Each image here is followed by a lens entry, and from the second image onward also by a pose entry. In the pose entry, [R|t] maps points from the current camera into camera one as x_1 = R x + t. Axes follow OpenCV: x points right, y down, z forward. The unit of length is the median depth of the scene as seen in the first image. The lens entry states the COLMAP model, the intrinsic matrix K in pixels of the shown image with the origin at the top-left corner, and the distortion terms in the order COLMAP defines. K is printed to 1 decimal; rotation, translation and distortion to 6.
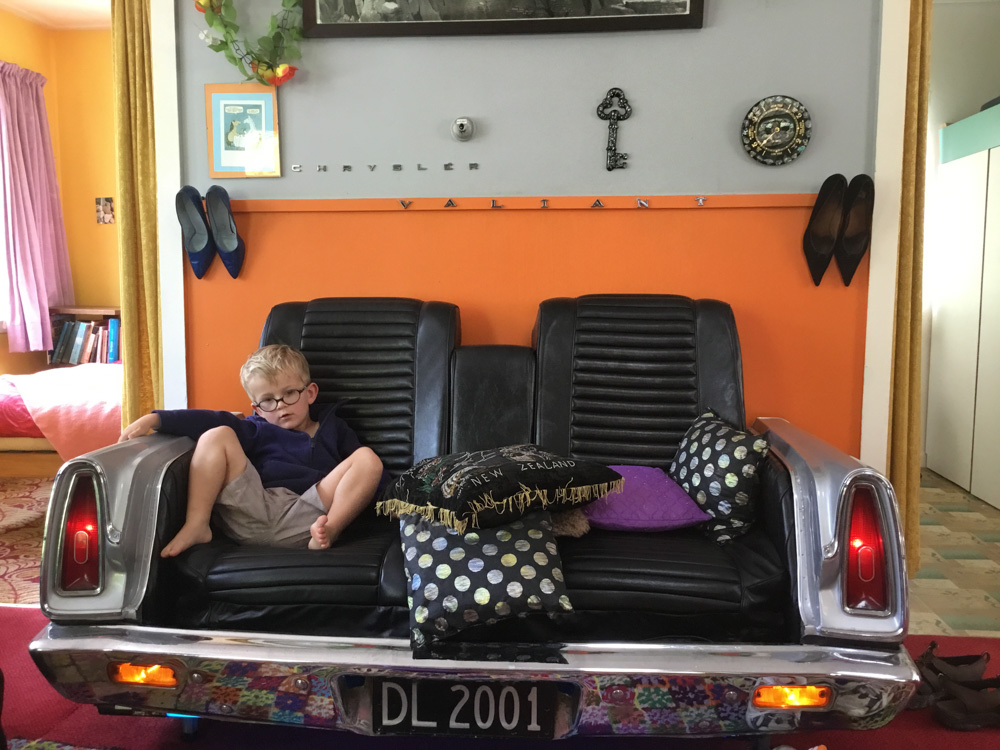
lens RADIAL K [[935.3, 0, 500.0], [0, 935.3, 375.0], [0, 0, 1]] dist [0.045724, -0.002538]
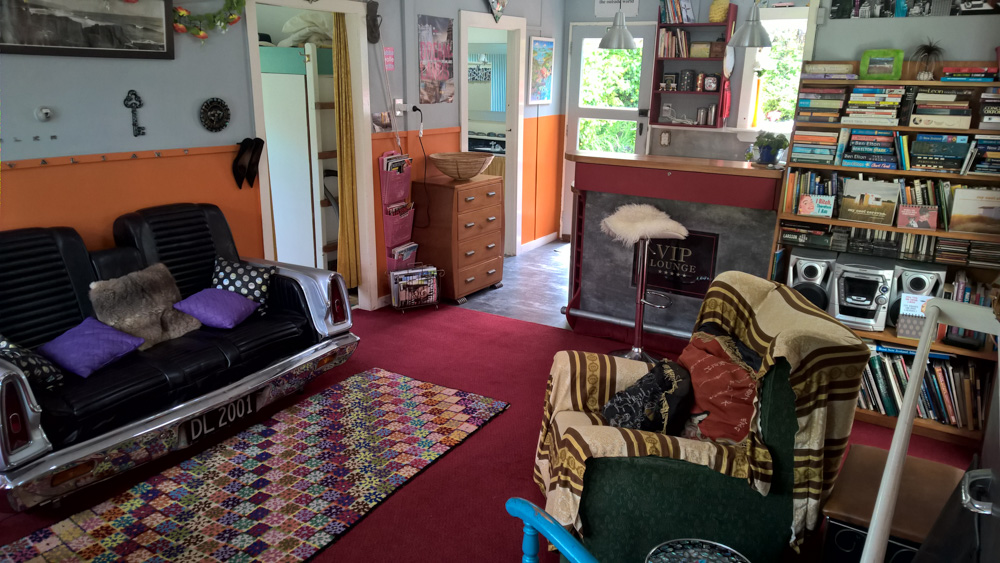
lens RADIAL K [[756.9, 0, 500.0], [0, 756.9, 281.5], [0, 0, 1]] dist [0.000256, -0.000040]
pose [[0.439023, -0.241413, 0.865436, -0.897347], [0.055432, 0.968669, 0.242091, -0.262698], [-0.896764, -0.058311, 0.438650, -0.270872]]
